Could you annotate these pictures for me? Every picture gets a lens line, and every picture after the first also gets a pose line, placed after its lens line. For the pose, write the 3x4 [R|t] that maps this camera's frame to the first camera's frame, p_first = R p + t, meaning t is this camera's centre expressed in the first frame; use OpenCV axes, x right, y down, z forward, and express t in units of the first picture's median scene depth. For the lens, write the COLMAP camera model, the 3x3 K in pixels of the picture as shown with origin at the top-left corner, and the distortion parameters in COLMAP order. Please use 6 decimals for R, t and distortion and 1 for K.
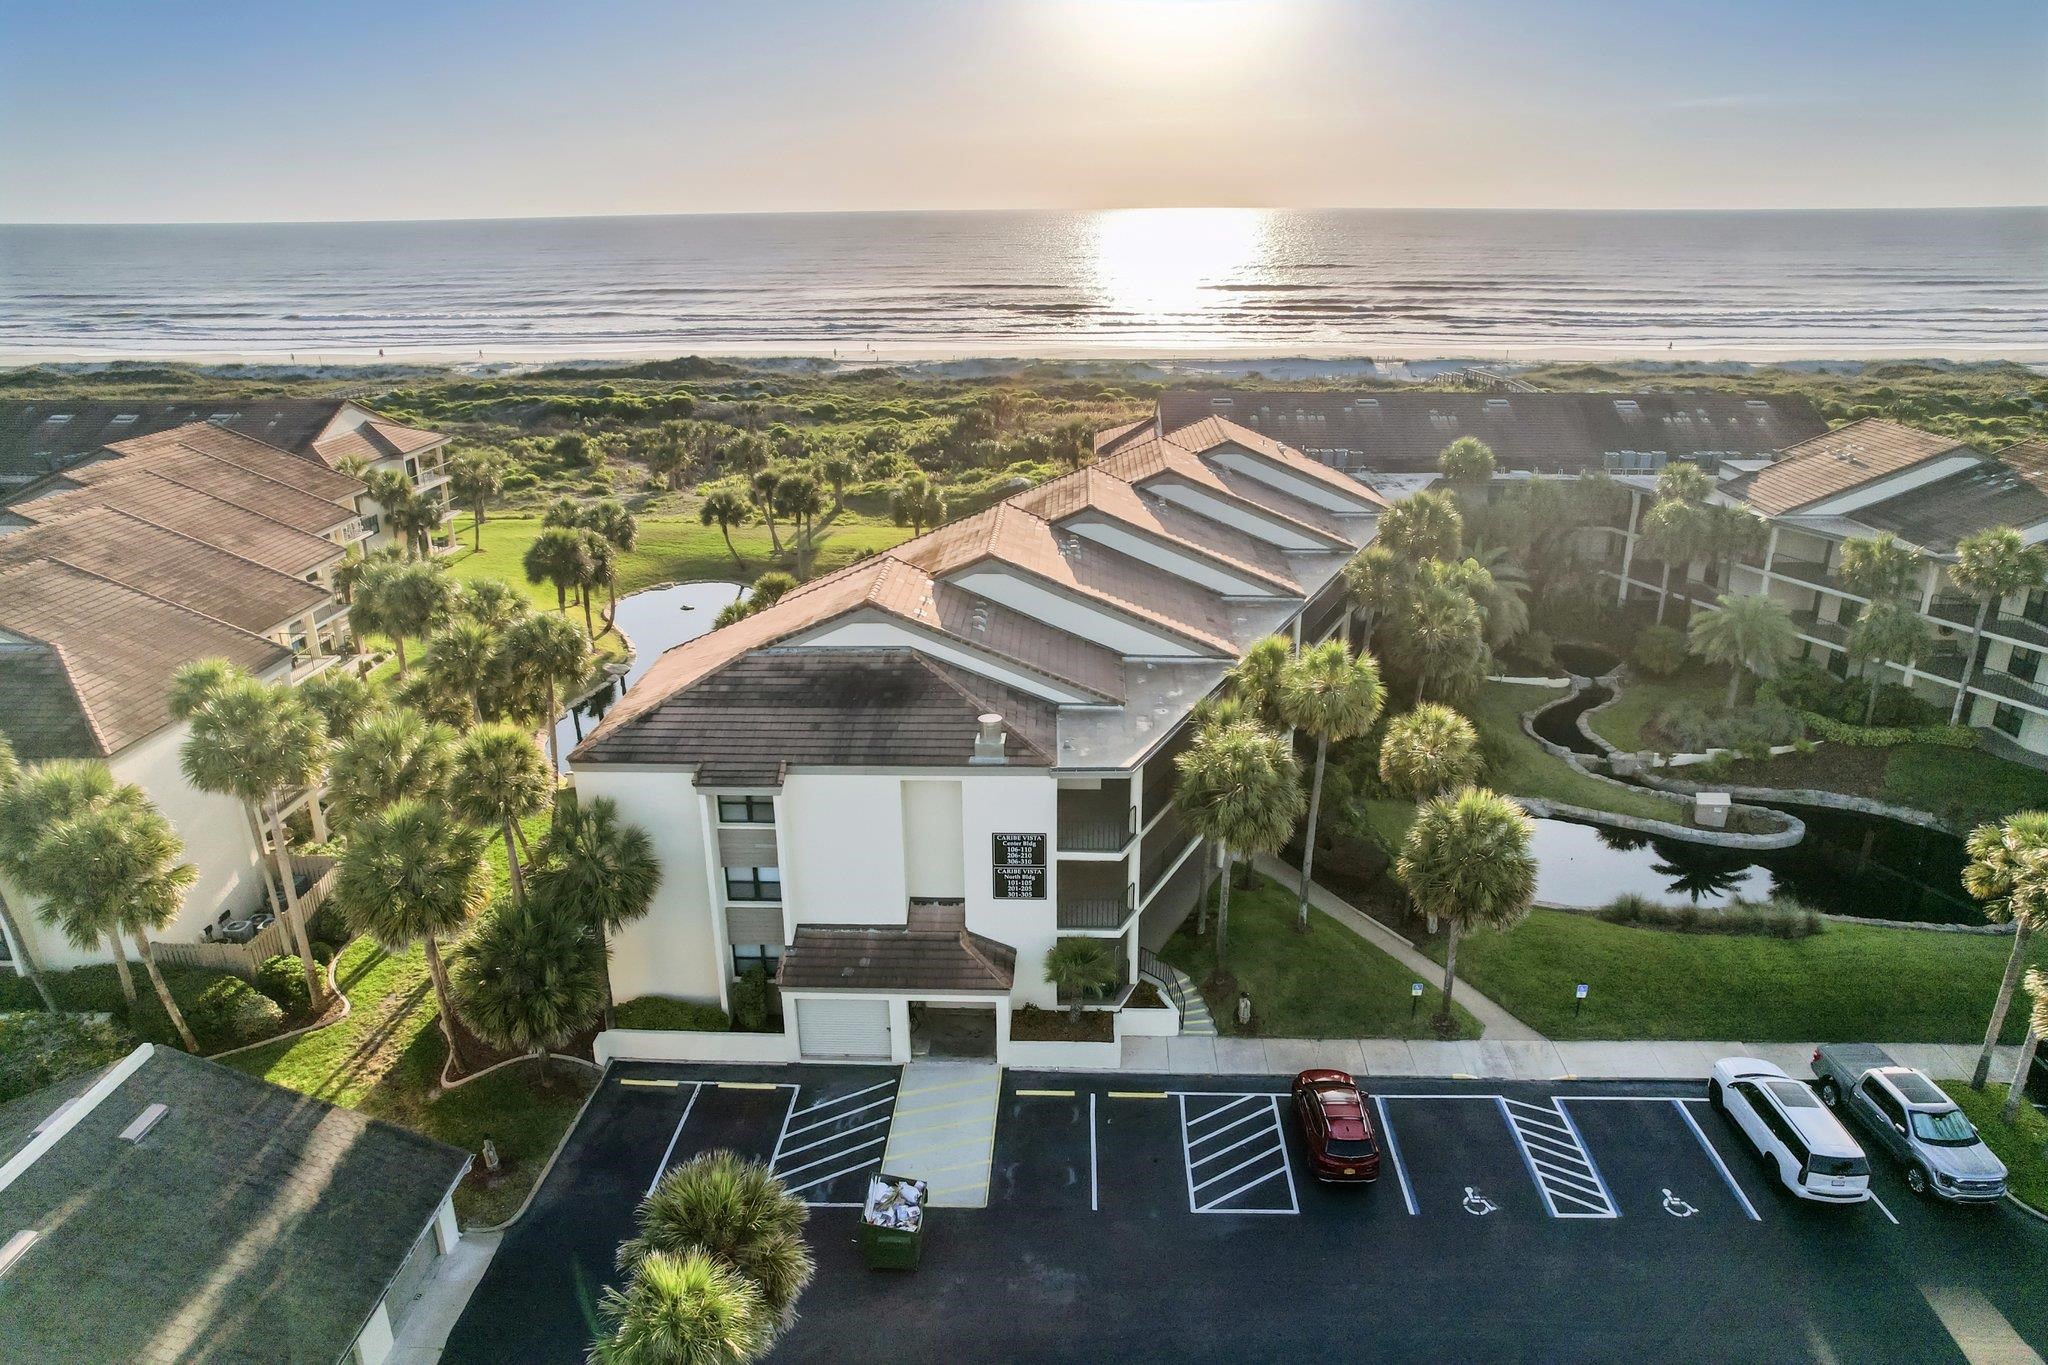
lens RADIAL K [[1302.9, 0, 1024.0], [0, 1302.9, 682.5], [0, 0, 1]] dist [-0.068372, 0.053720]
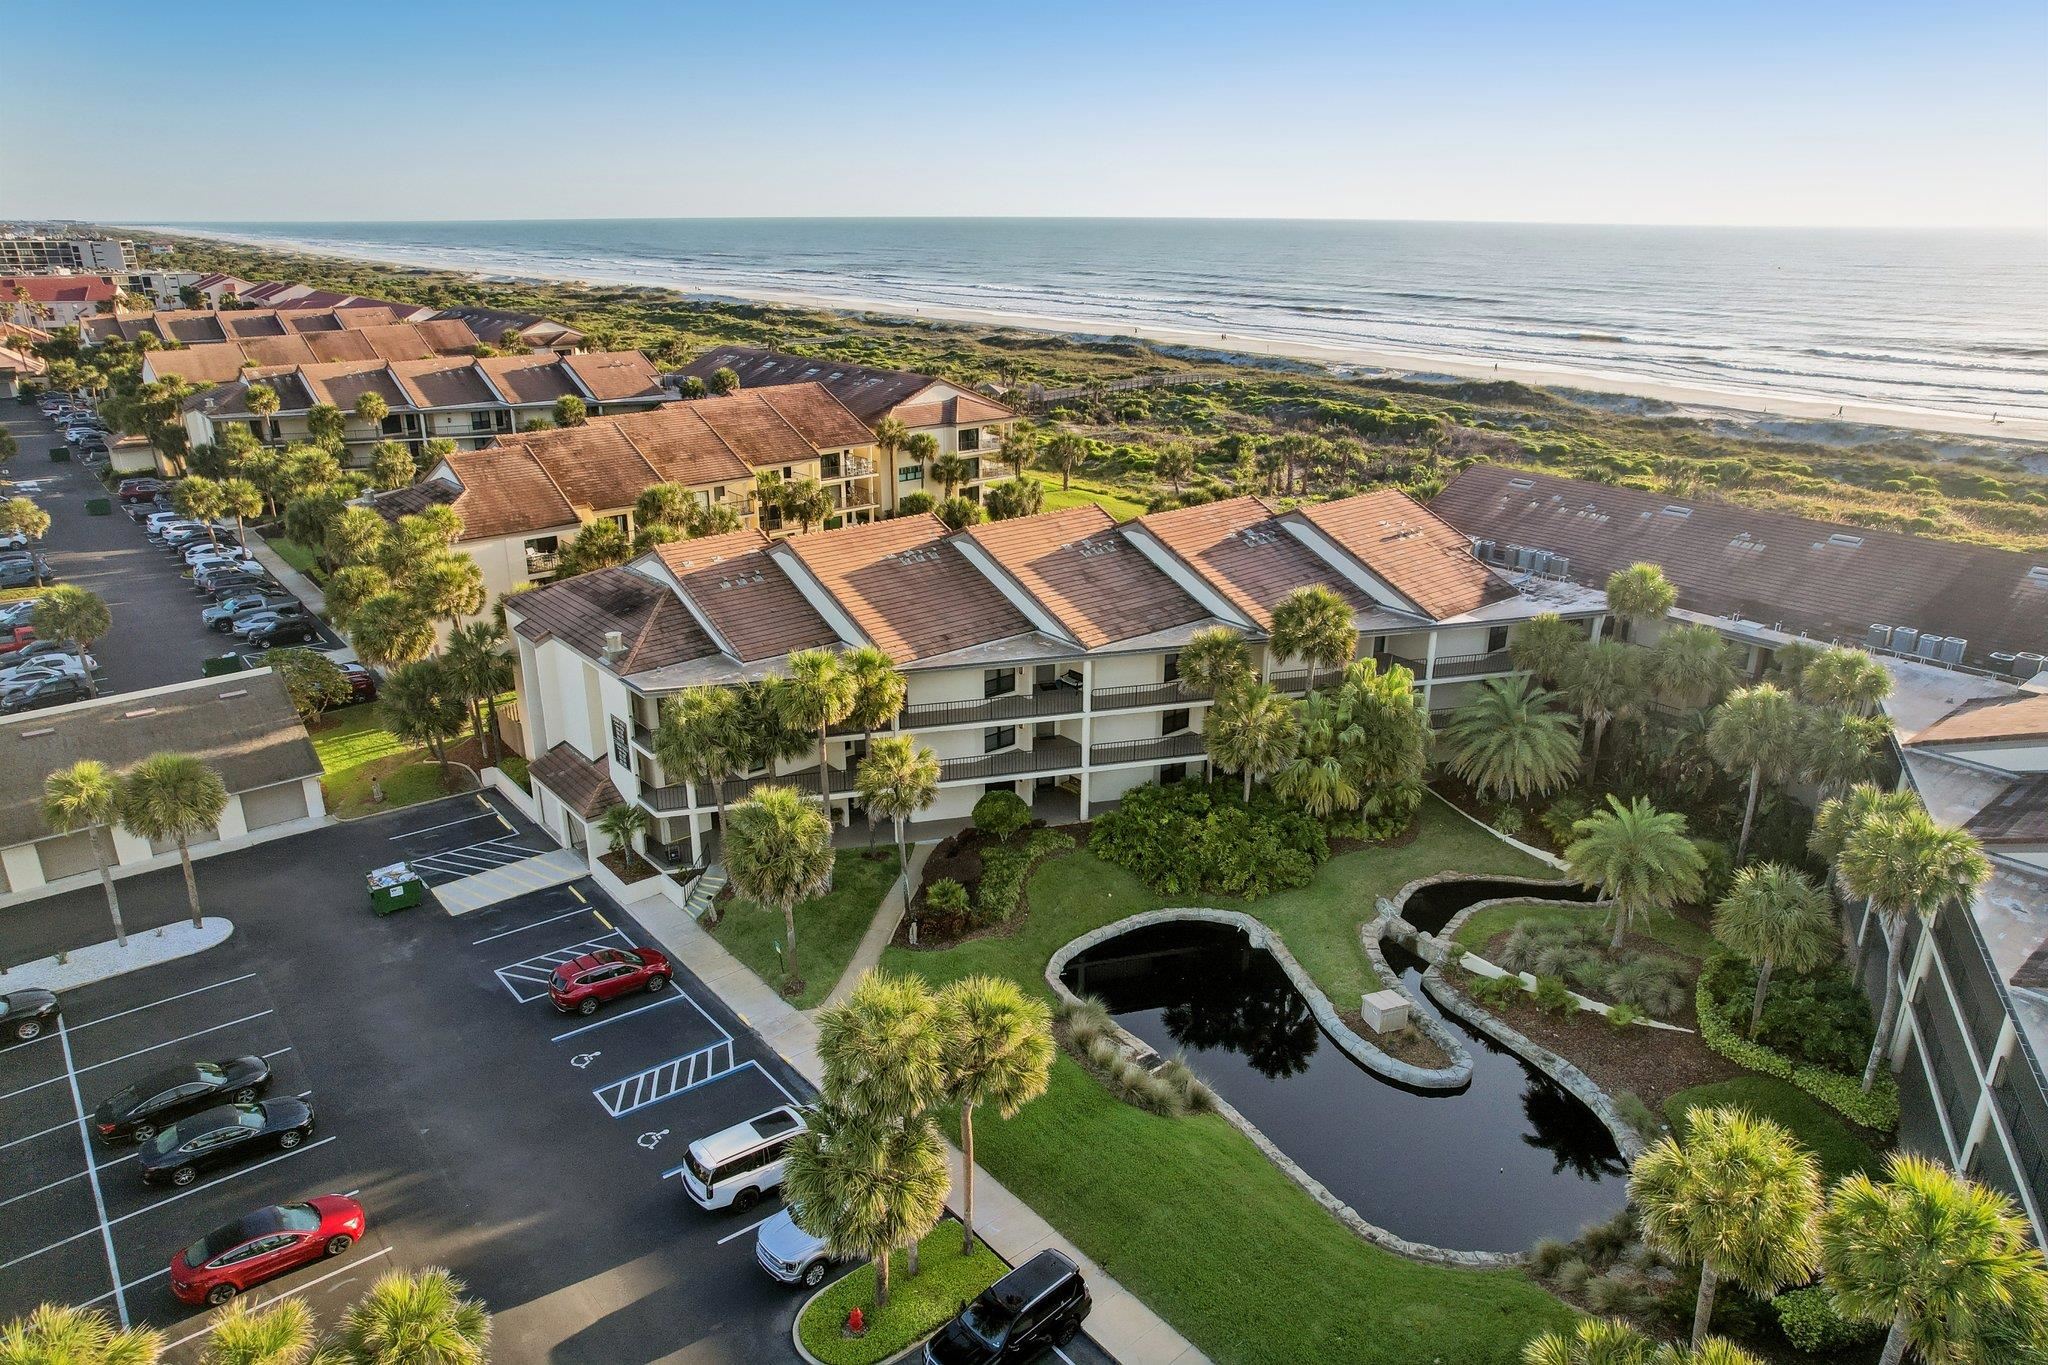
lens RADIAL K [[1302.9, 0, 1024.0], [0, 1302.9, 682.5], [0, 0, 1]] dist [-0.068372, 0.053720]
pose [[0.672738, 0.261258, -0.692220, 1.214469], [-0.263087, 0.958906, 0.106228, -0.181736], [0.691527, 0.110650, 0.713826, 0.275143]]
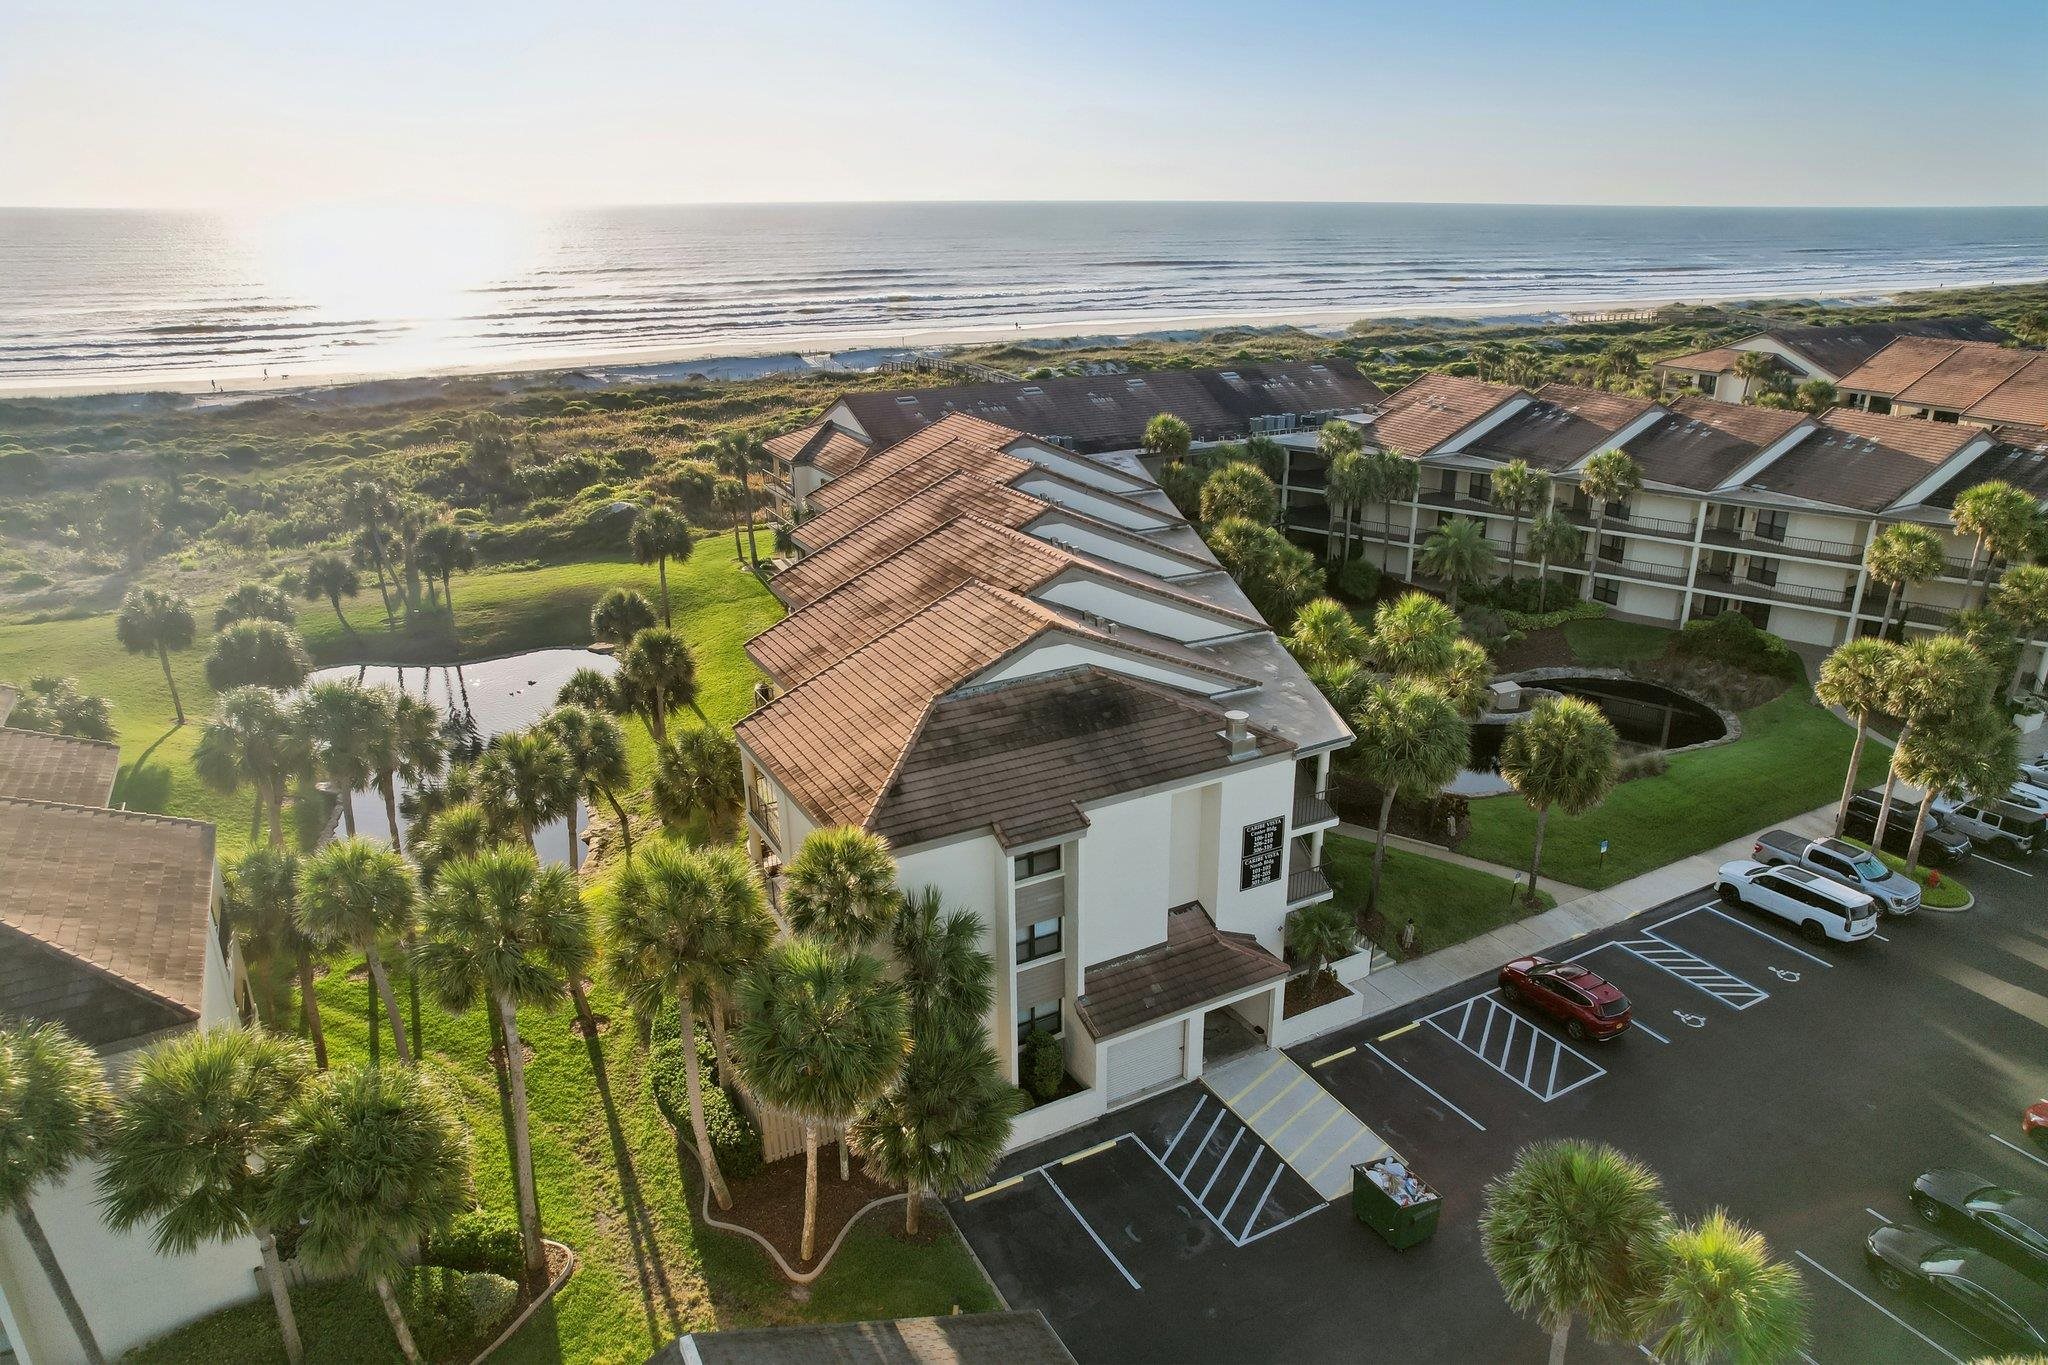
lens RADIAL K [[1302.9, 0, 1024.0], [0, 1302.9, 682.5], [0, 0, 1]] dist [-0.068372, 0.053720]
pose [[0.856282, -0.174364, 0.486188, -0.617994], [0.173215, 0.983727, 0.047731, -0.070207], [-0.486598, 0.043344, 0.872550, 0.185914]]
